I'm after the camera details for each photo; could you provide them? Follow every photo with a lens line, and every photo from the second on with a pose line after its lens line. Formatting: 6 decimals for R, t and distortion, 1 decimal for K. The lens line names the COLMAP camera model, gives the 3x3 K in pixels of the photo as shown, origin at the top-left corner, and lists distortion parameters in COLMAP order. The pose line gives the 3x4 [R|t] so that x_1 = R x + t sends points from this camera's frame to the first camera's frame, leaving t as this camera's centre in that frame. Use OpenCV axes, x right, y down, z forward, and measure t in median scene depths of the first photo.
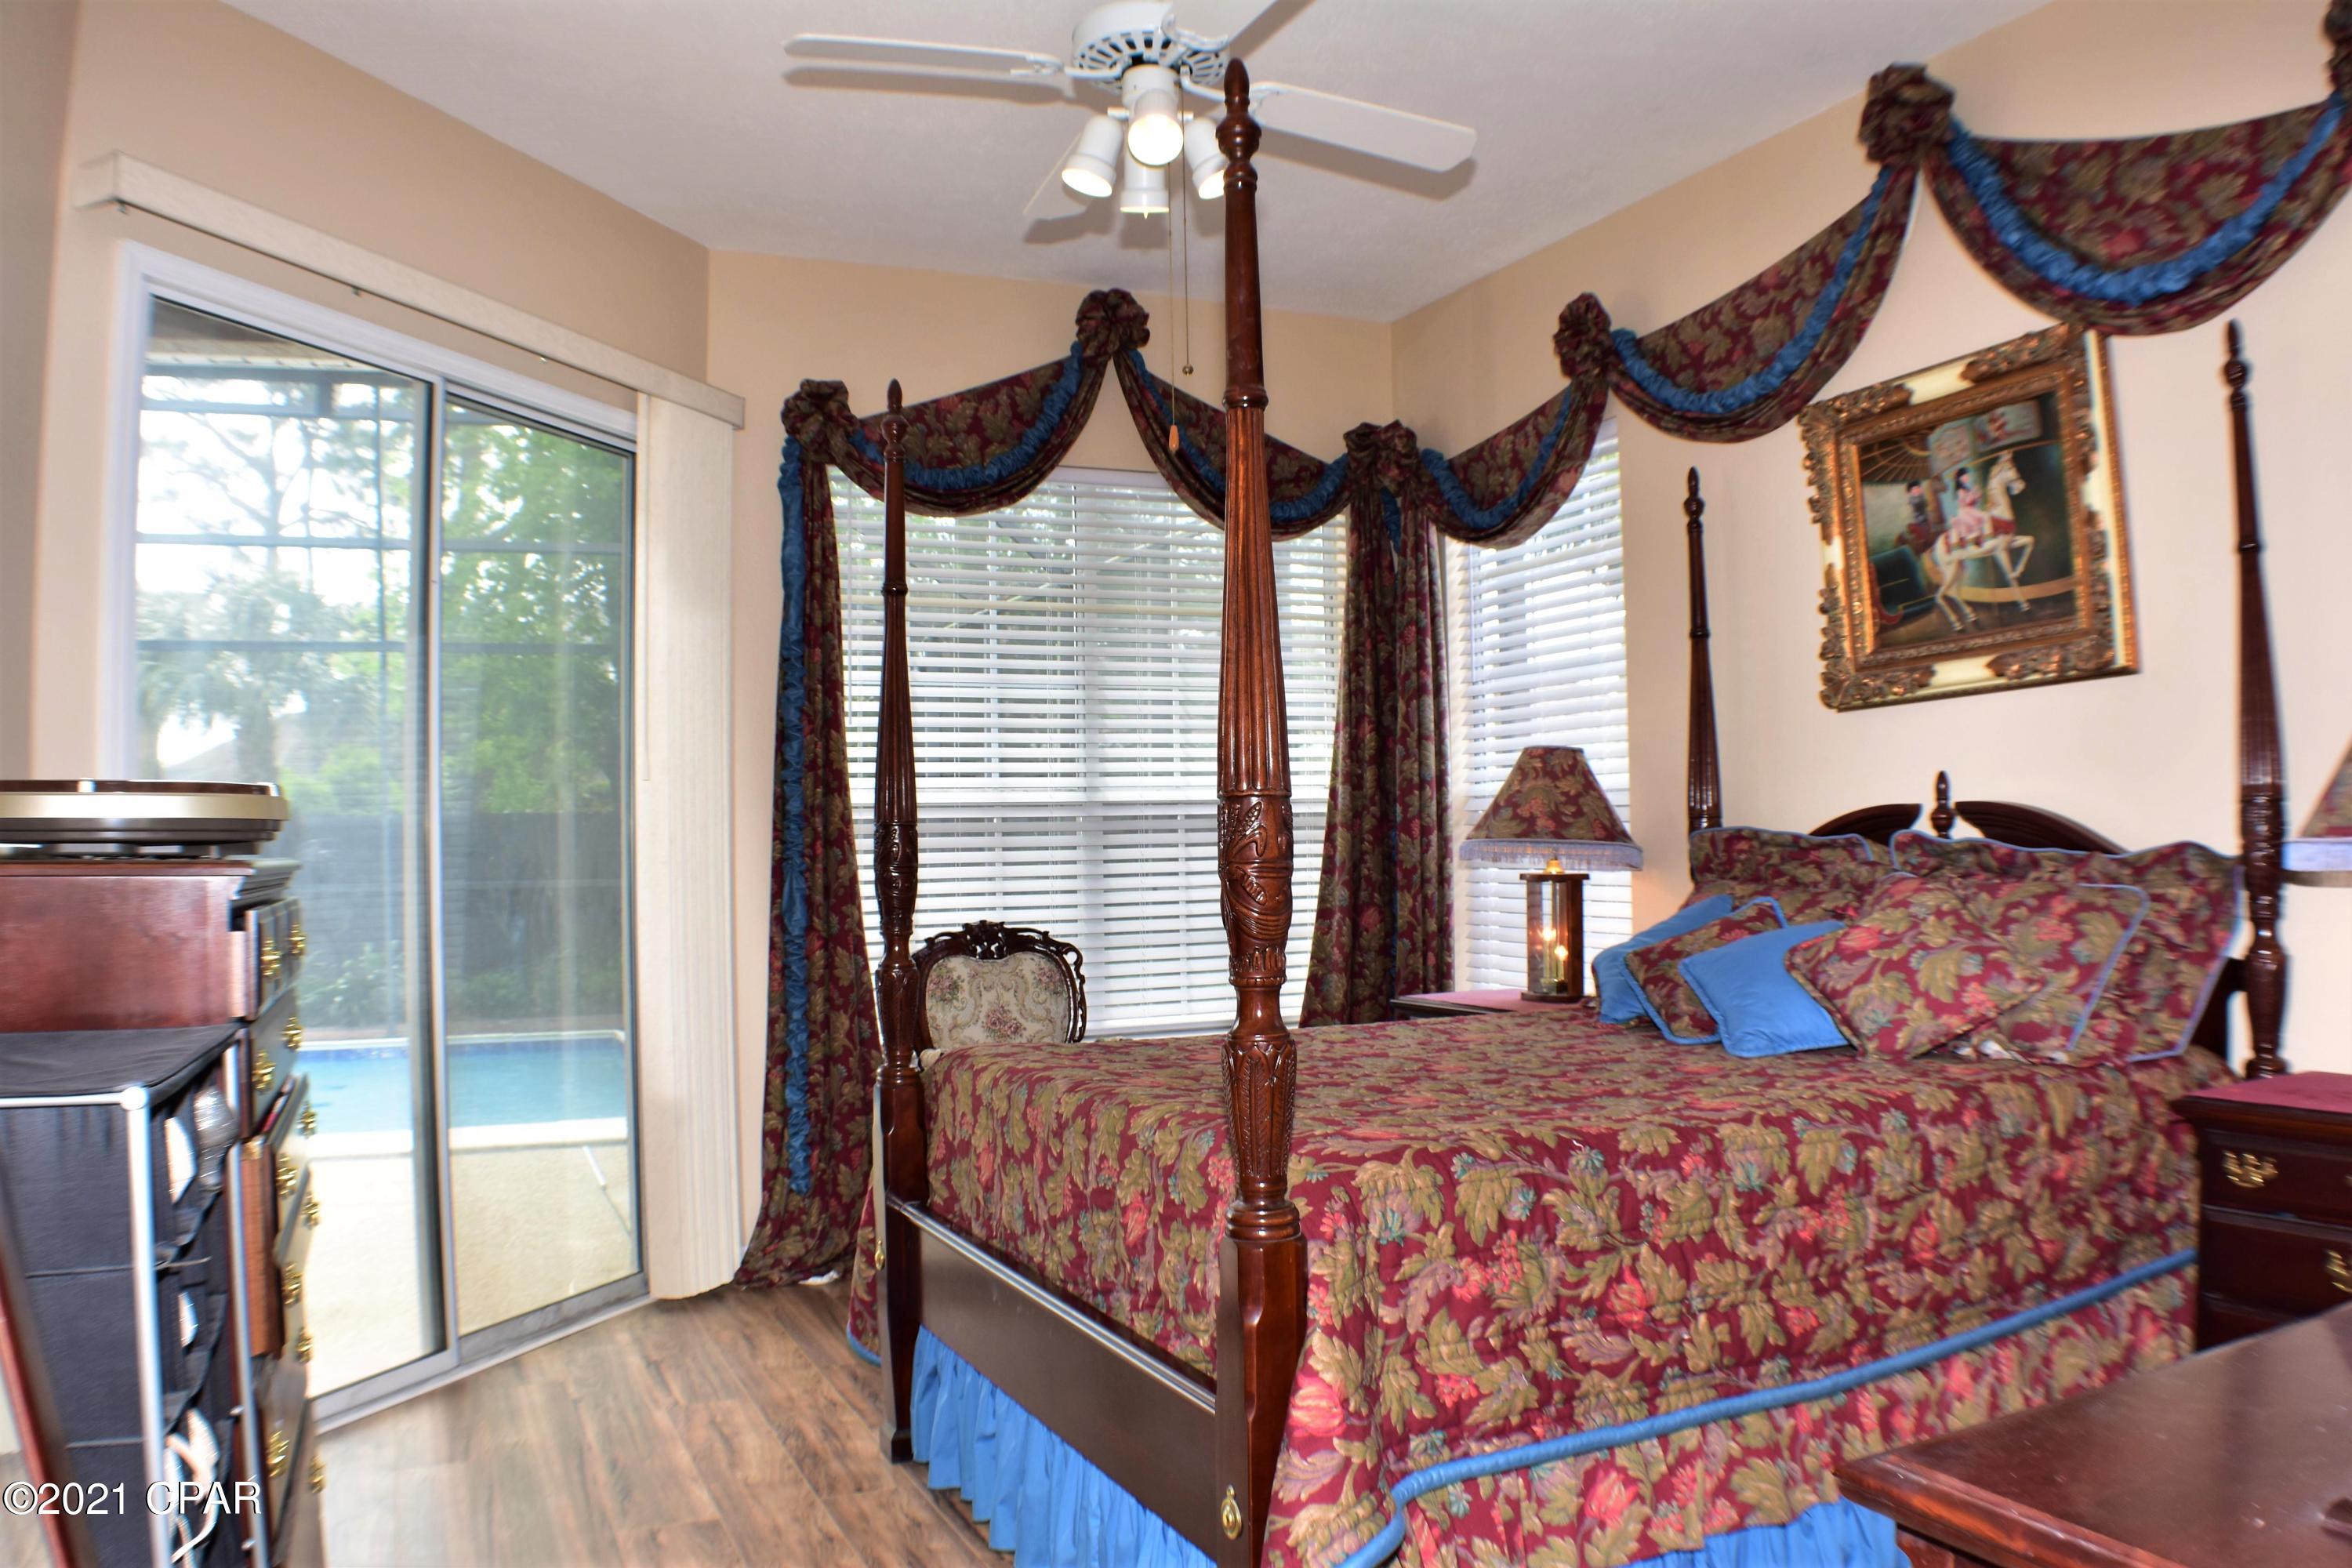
lens RADIAL K [[1778.0, 0, 1176.0], [0, 1778.0, 784.0], [0, 0, 1]] dist [-0.203252, 0.059824]
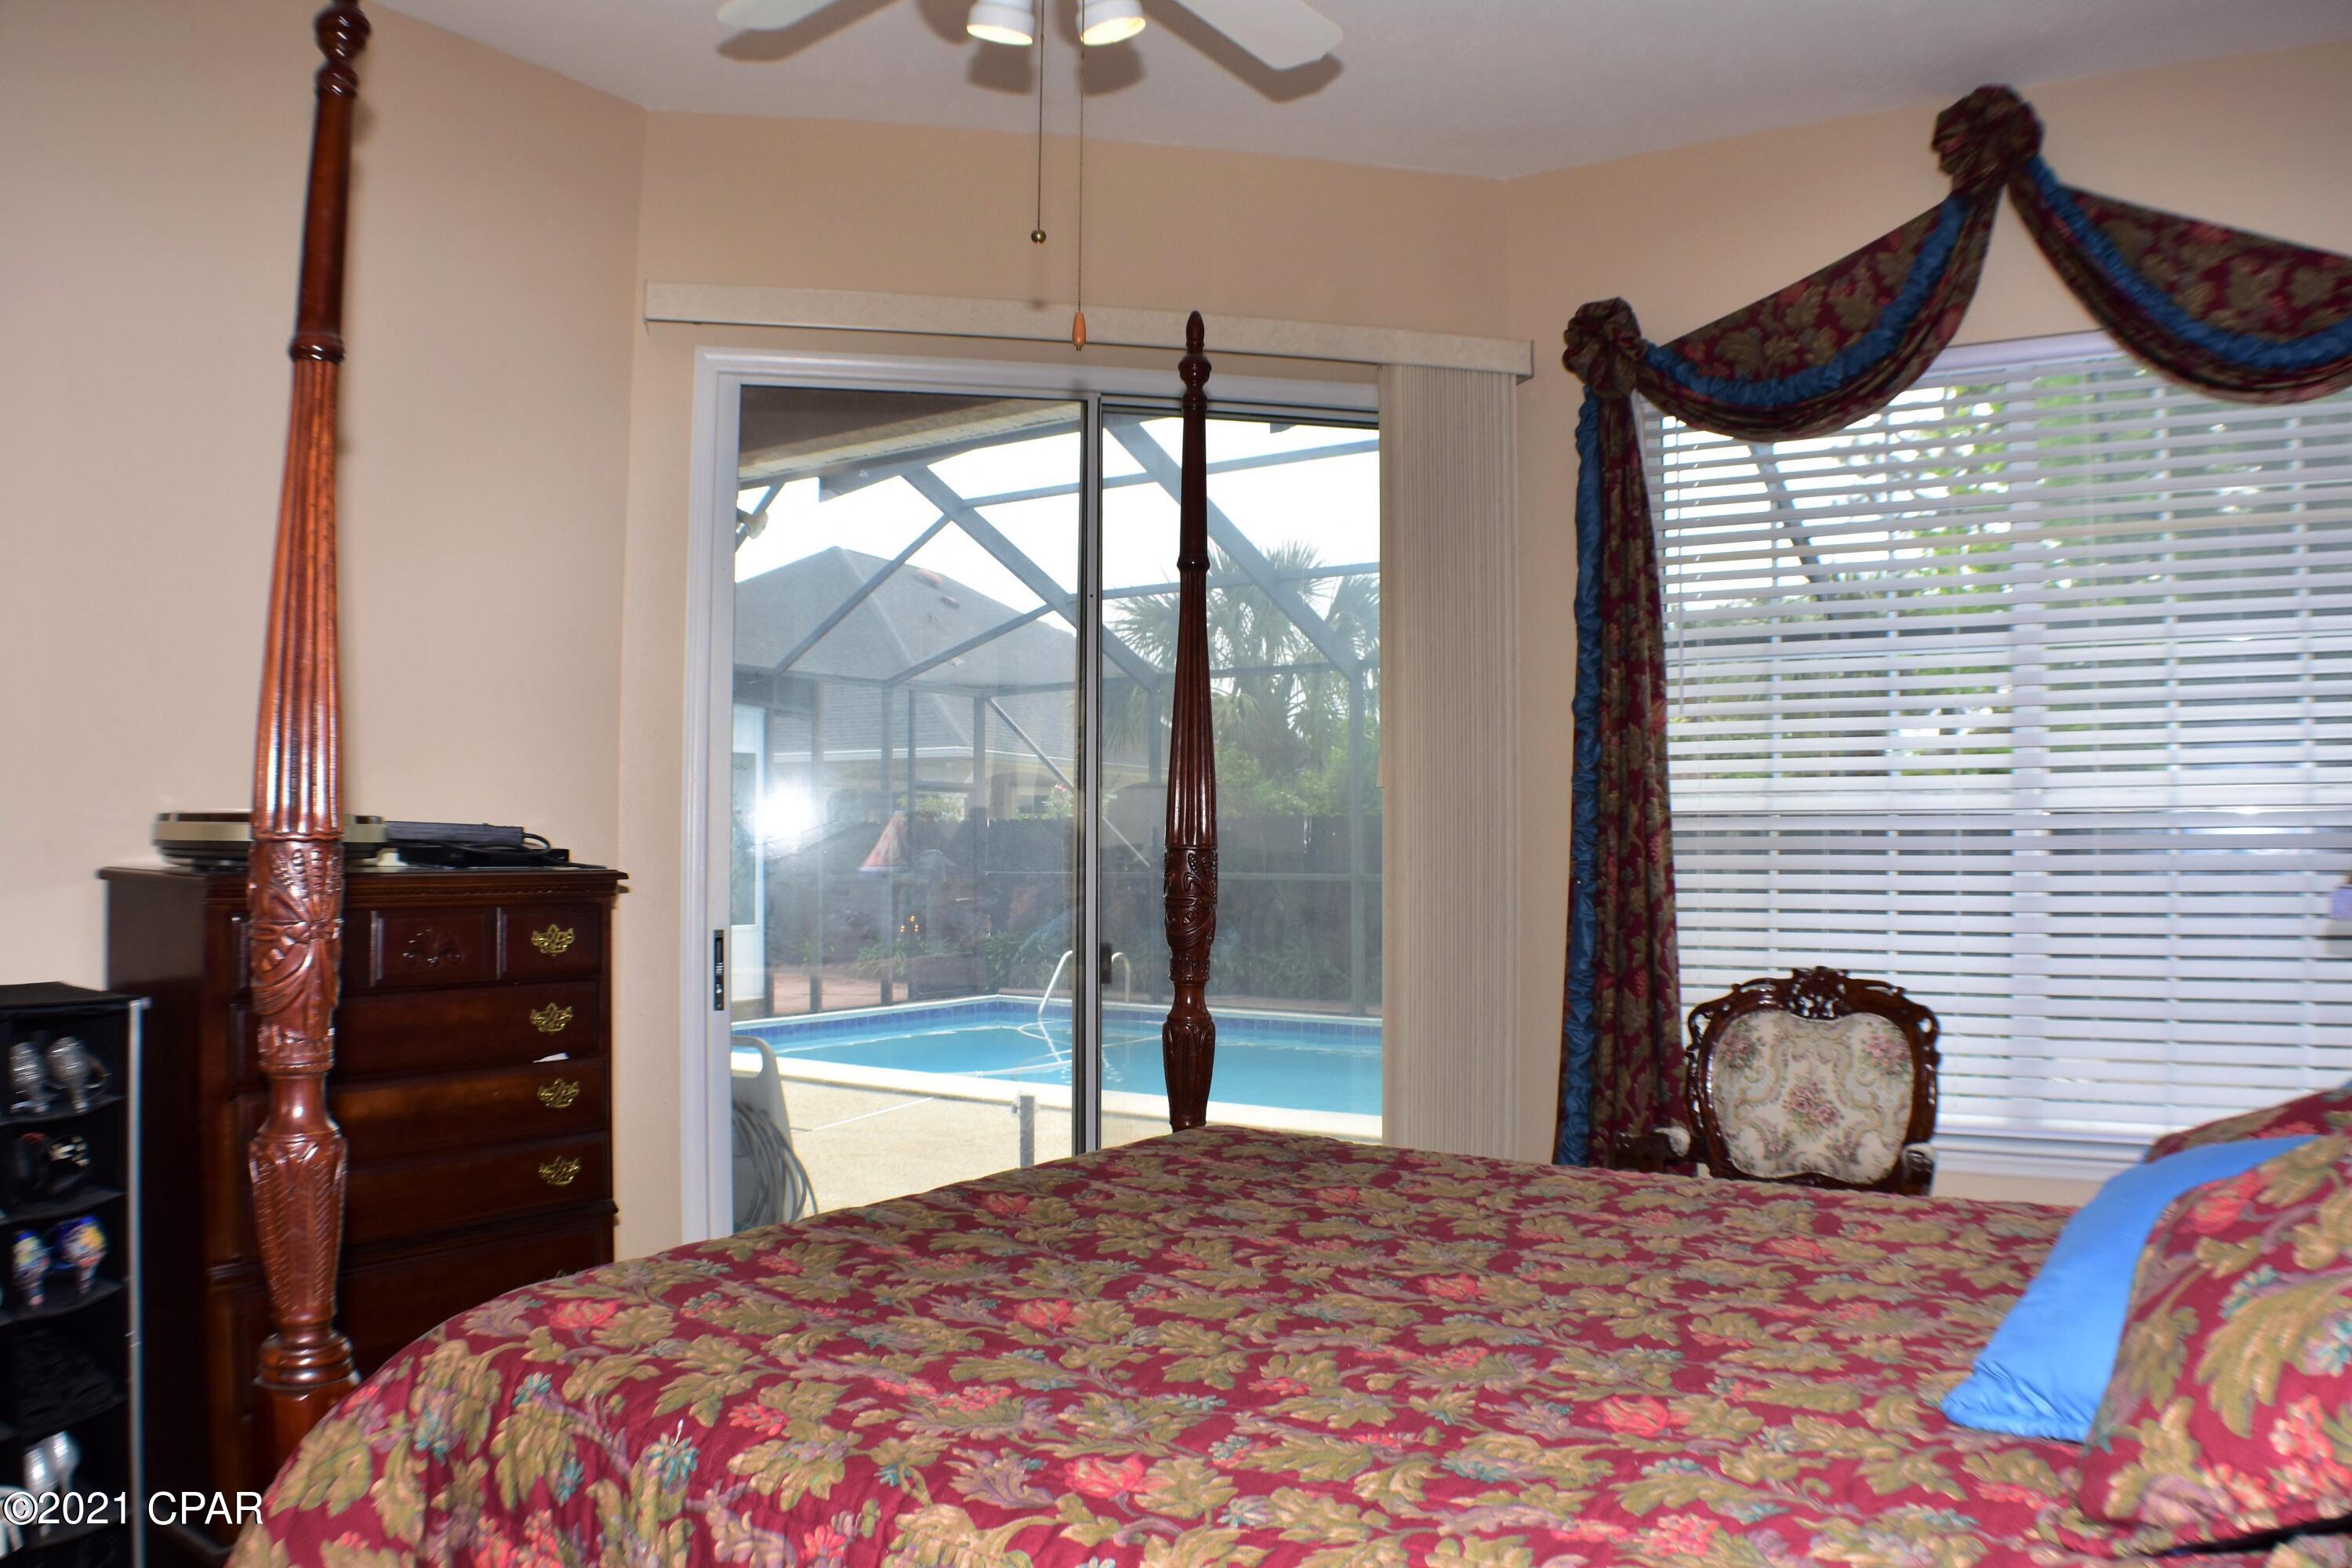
lens RADIAL K [[1778.0, 0, 1176.0], [0, 1778.0, 784.0], [0, 0, 1]] dist [-0.203252, 0.059824]
pose [[0.524492, -0.003322, -0.851409, 0.381734], [0.015392, 0.999866, 0.005581, -0.009745], [0.851276, -0.016032, 0.524473, 0.385978]]
